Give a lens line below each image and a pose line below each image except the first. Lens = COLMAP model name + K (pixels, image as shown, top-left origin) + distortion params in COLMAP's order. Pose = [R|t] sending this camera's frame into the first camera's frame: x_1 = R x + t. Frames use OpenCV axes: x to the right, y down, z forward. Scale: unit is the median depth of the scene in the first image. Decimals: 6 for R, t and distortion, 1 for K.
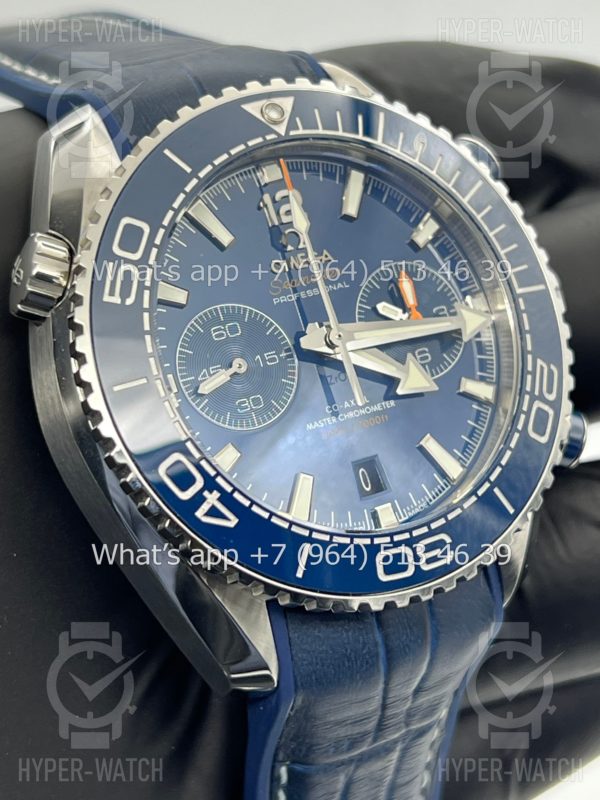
lens RADIAL K [[1795.2, 0, 300.2], [0, 1795.2, 399.9], [0, 0, 1]] dist [0.216591, 0.000000]
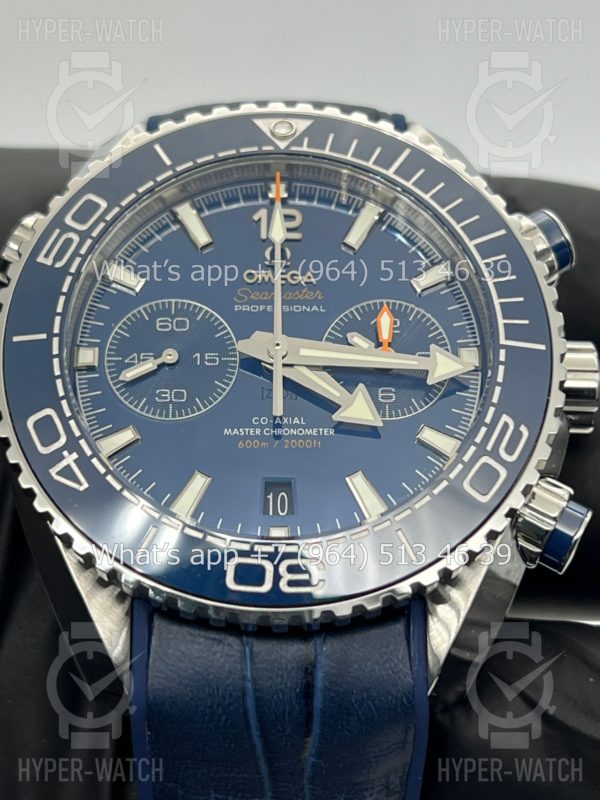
lens RADIAL K [[1795.2, 0, 300.1], [0, 1795.2, 400.0], [0, 0, 1]] dist [0.216591, 0.000000]
pose [[0.871617, 0.119163, -0.475482, 0.492531], [-0.229950, 0.956047, -0.181926, 0.164259], [0.432905, 0.267907, 0.860709, 0.196760]]
